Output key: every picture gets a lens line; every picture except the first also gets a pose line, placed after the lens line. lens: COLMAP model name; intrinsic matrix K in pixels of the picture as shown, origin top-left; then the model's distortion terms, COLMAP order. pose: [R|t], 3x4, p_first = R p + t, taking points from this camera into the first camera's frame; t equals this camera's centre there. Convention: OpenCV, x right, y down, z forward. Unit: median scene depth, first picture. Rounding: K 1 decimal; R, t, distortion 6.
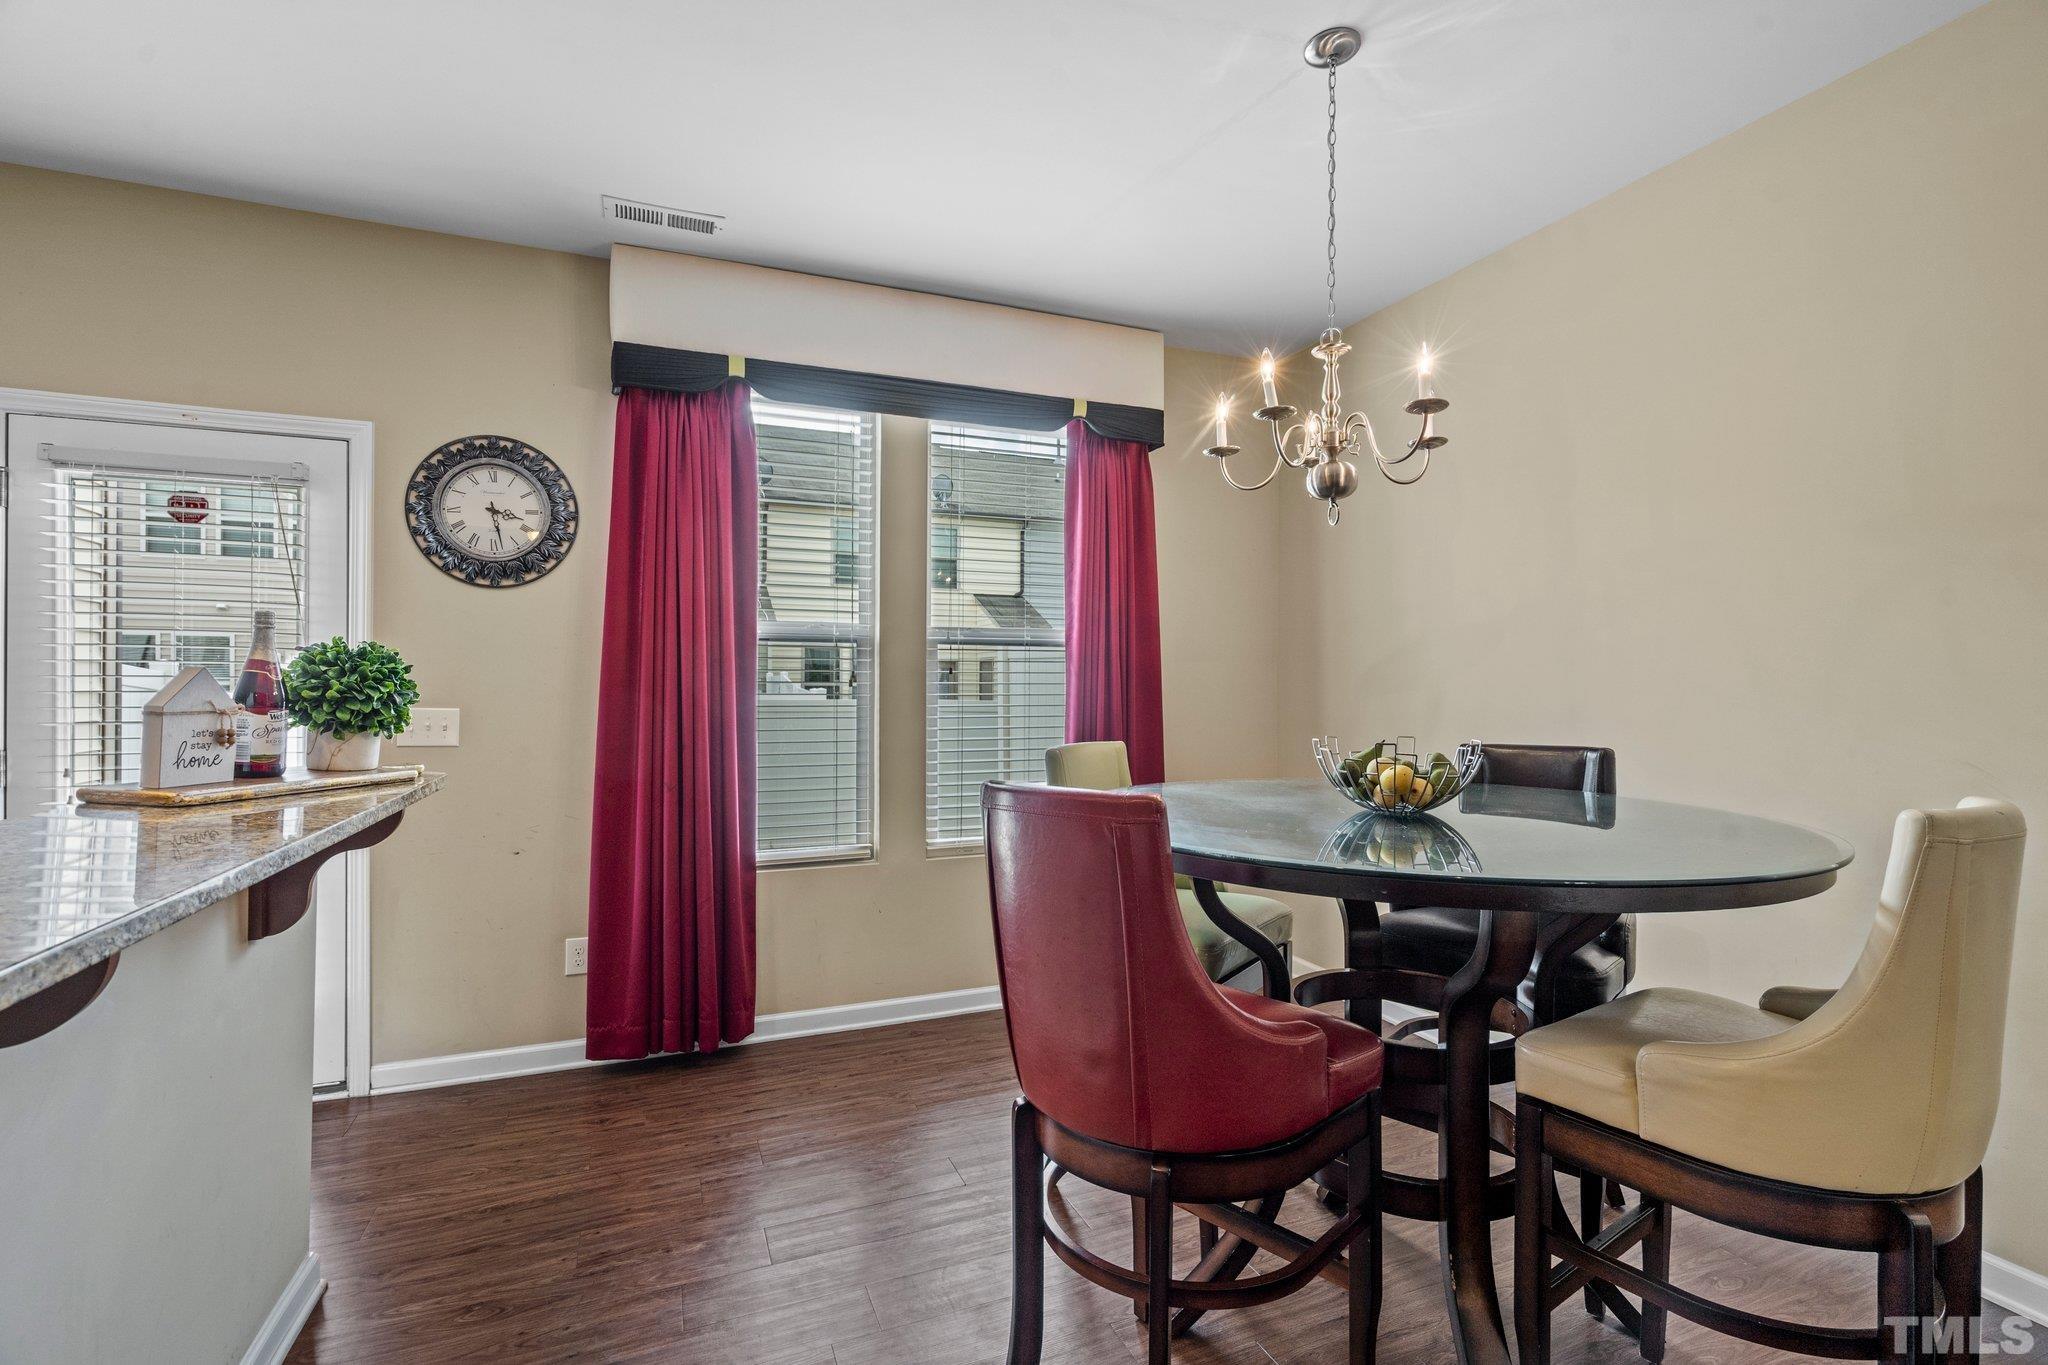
lens RADIAL K [[946.5, 0, 1024.0], [0, 946.5, 682.5], [0, 0, 1]] dist [0.008707, 0.000389]
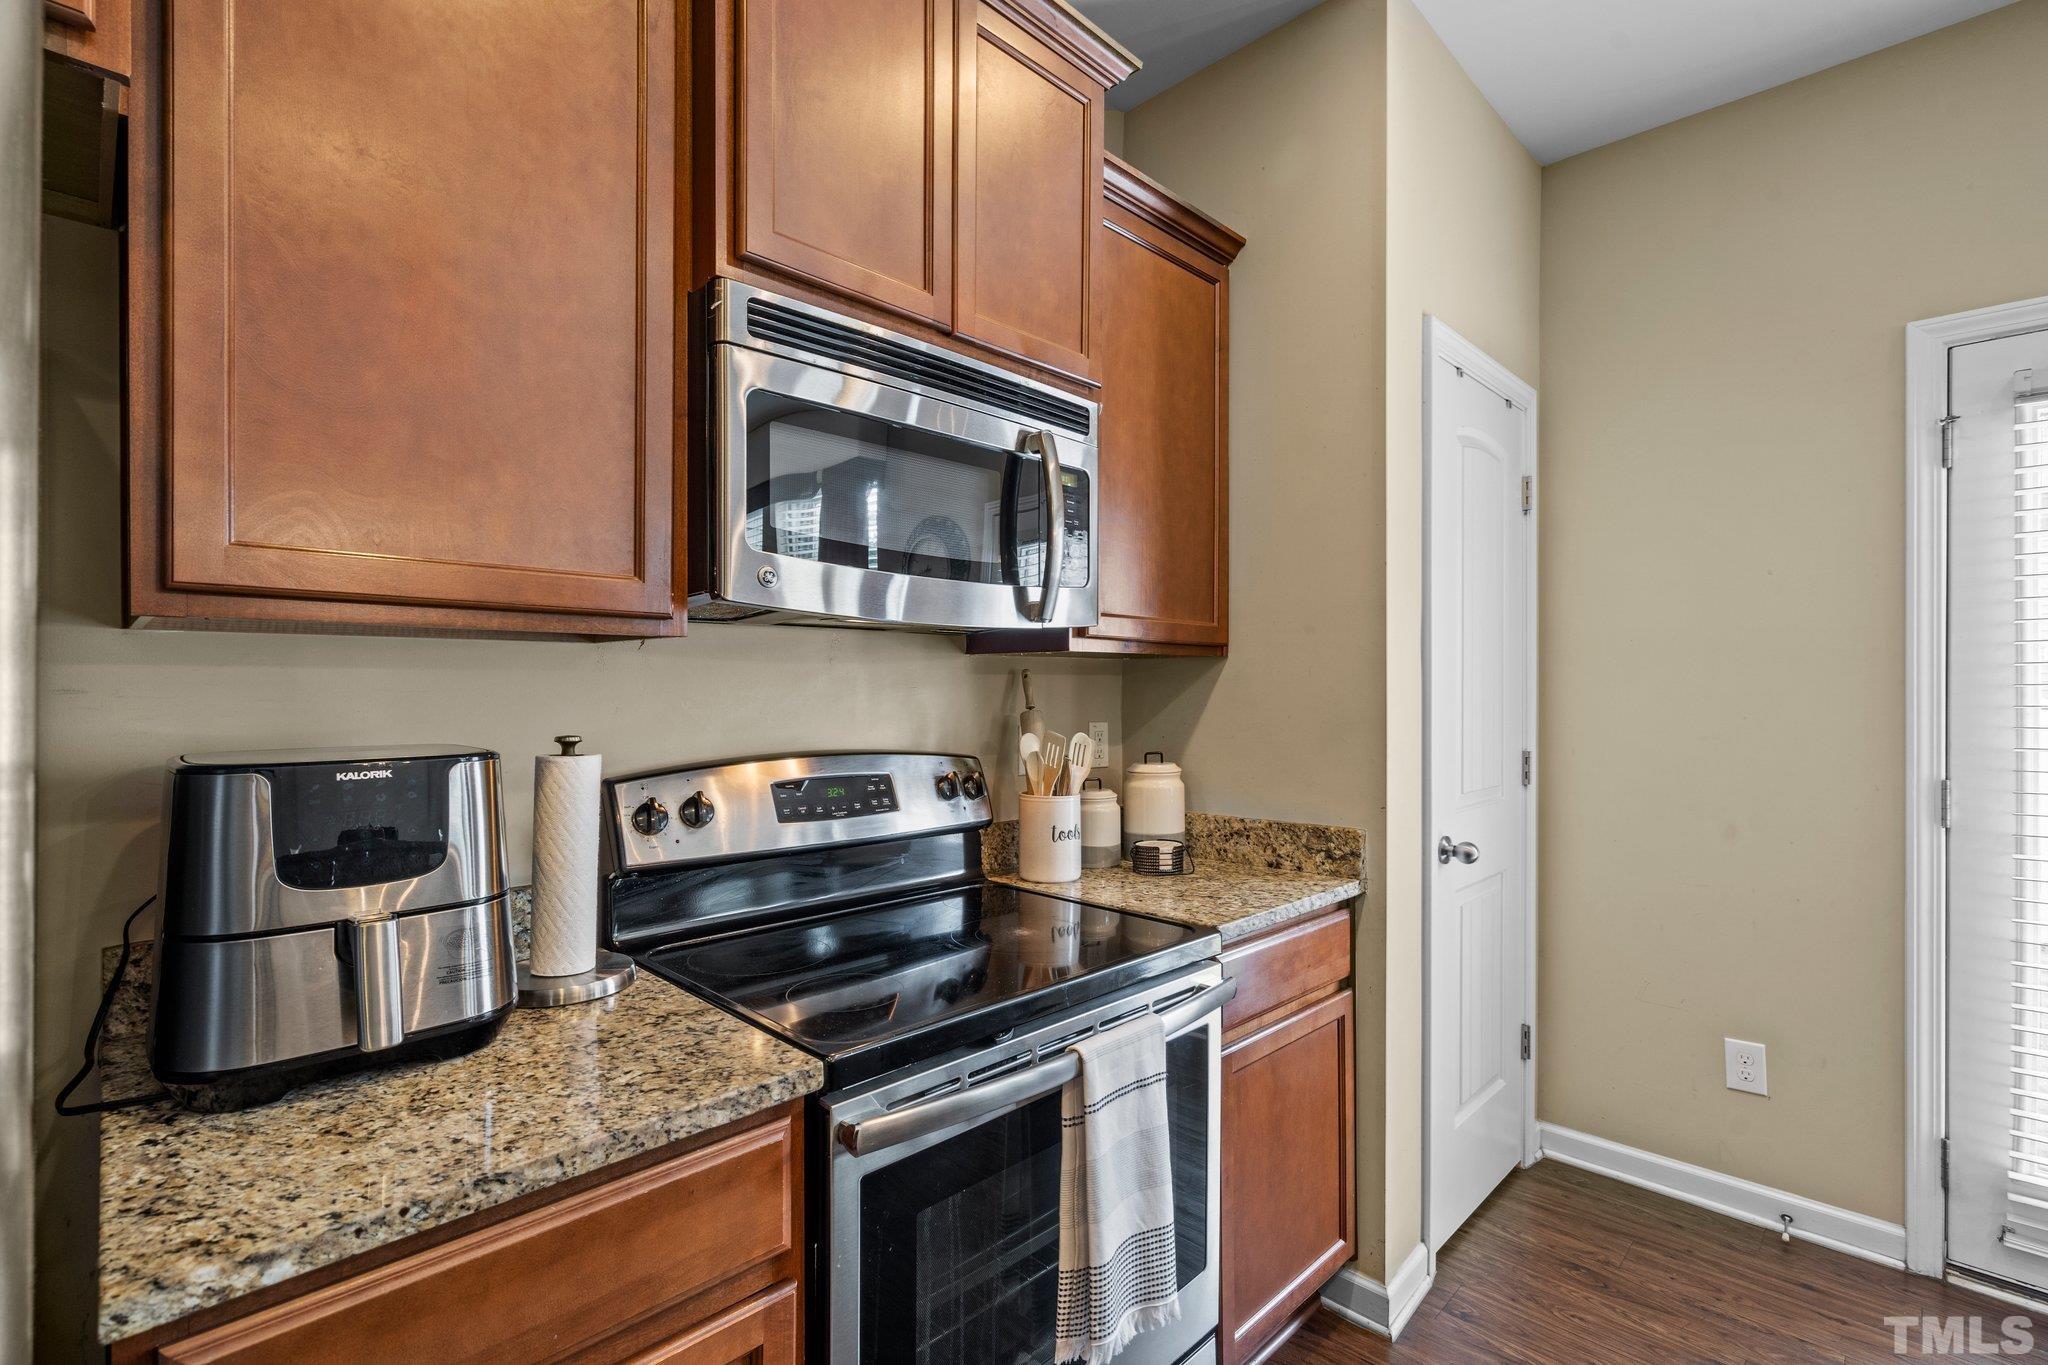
lens RADIAL K [[920.5, 0, 1024.0], [0, 920.5, 682.5], [0, 0, 1]] dist [-0.004890, 0.000103]
pose [[0.388499, -0.005617, -0.921432, -0.580043], [0.003943, 0.999982, -0.004433, -0.006677], [0.921441, -0.001911, 0.388515, 0.010323]]
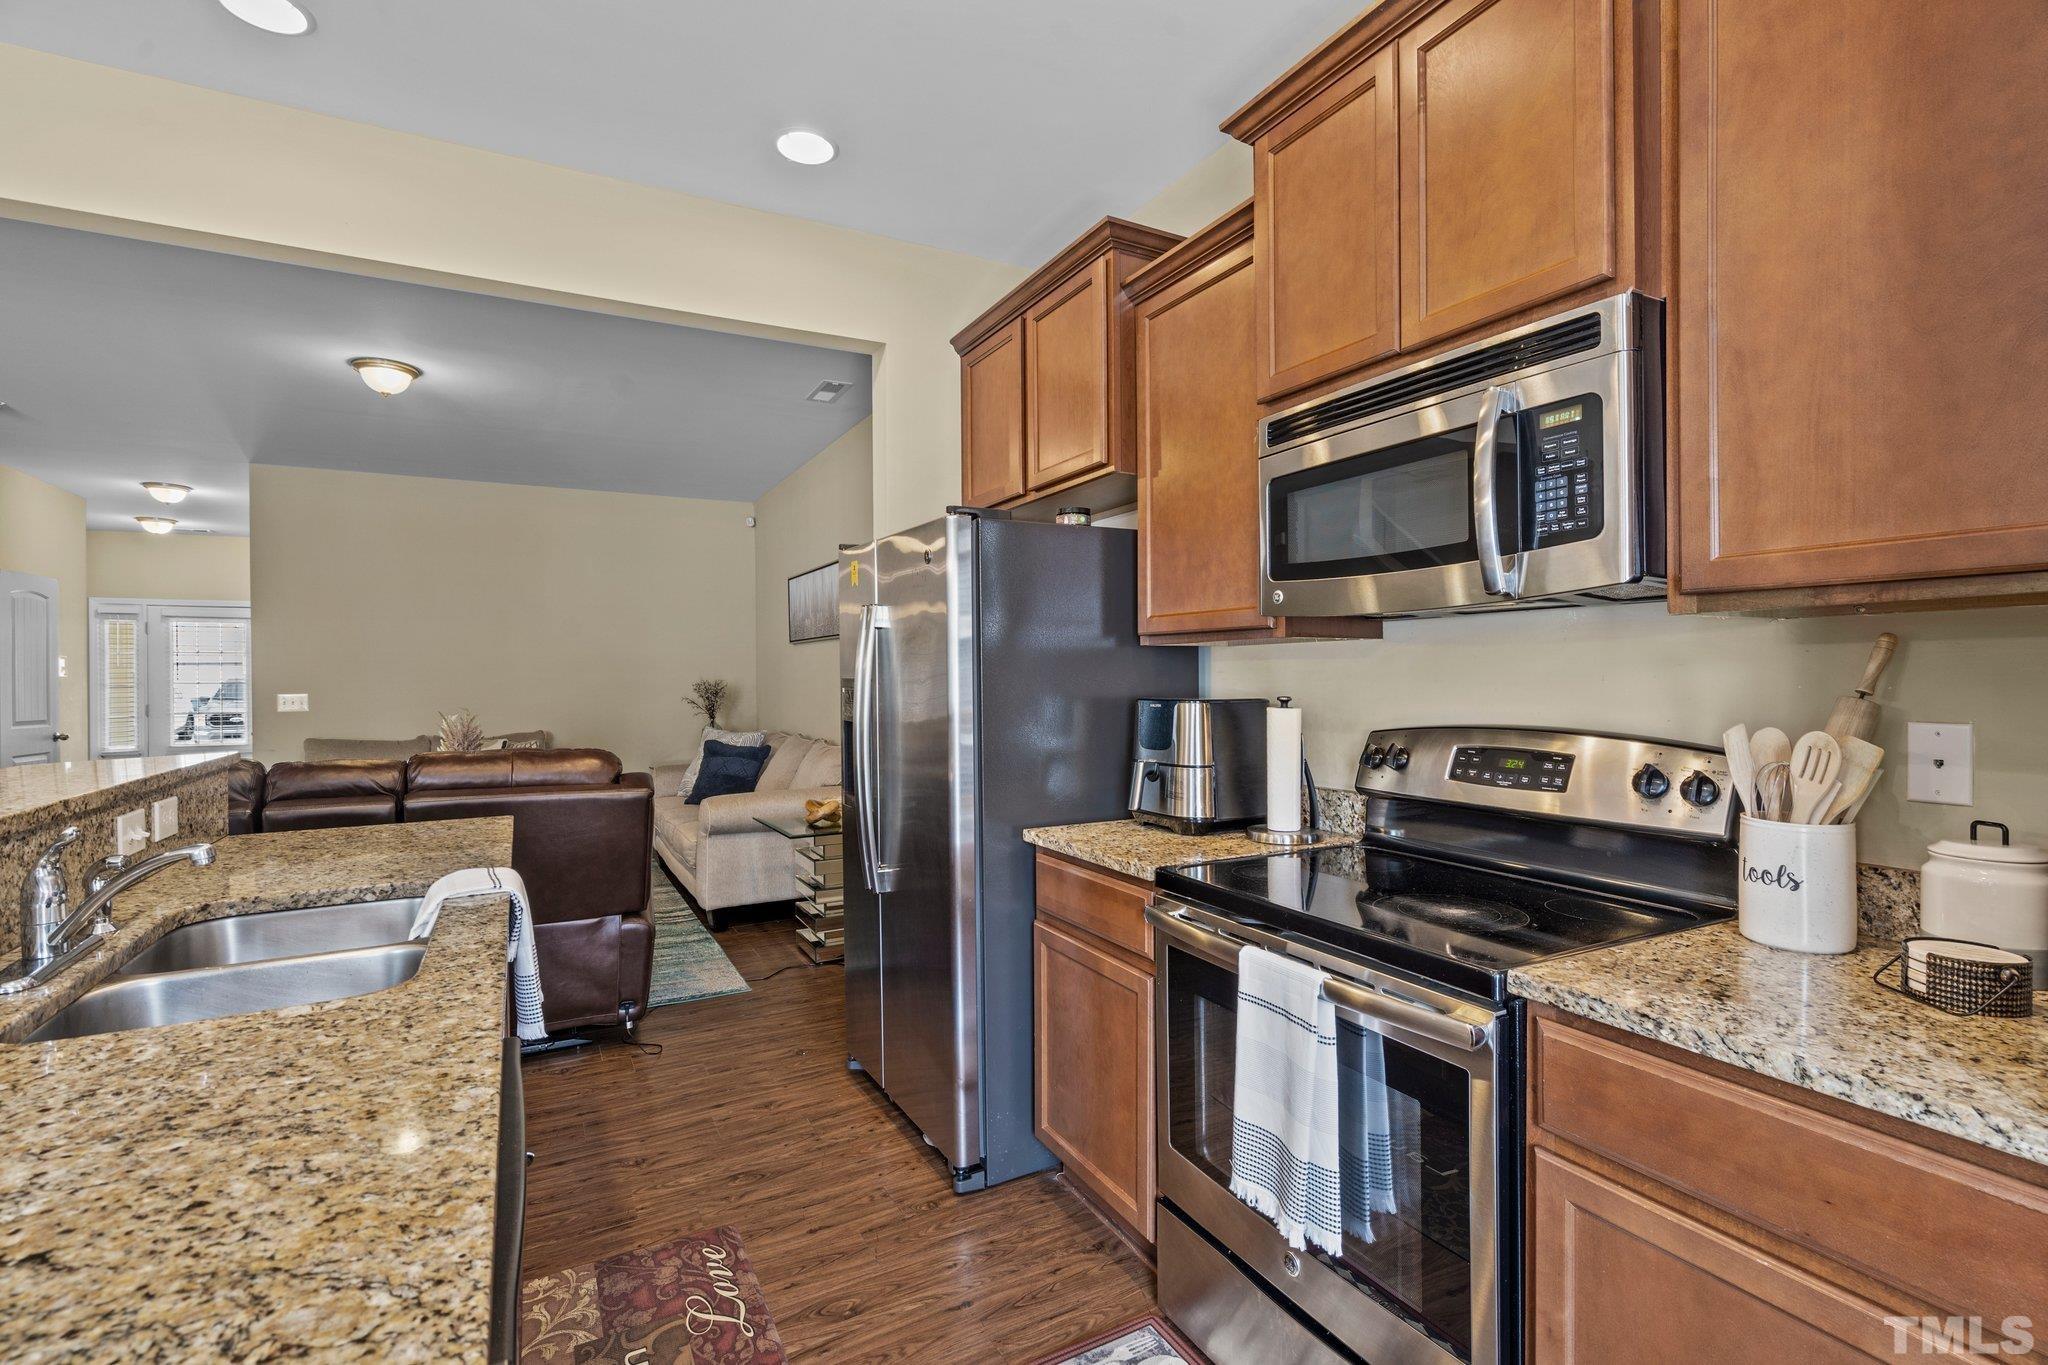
lens RADIAL K [[937.8, 0, 1036.4], [0, 937.8, 684.2], [0, 0, 1]] dist [0.002279, 0.000606]
pose [[-0.991607, 0.003936, -0.129232, -0.743165], [0.003273, 0.999980, 0.005340, 0.000439], [0.129251, 0.004872, -0.991600, 0.643832]]
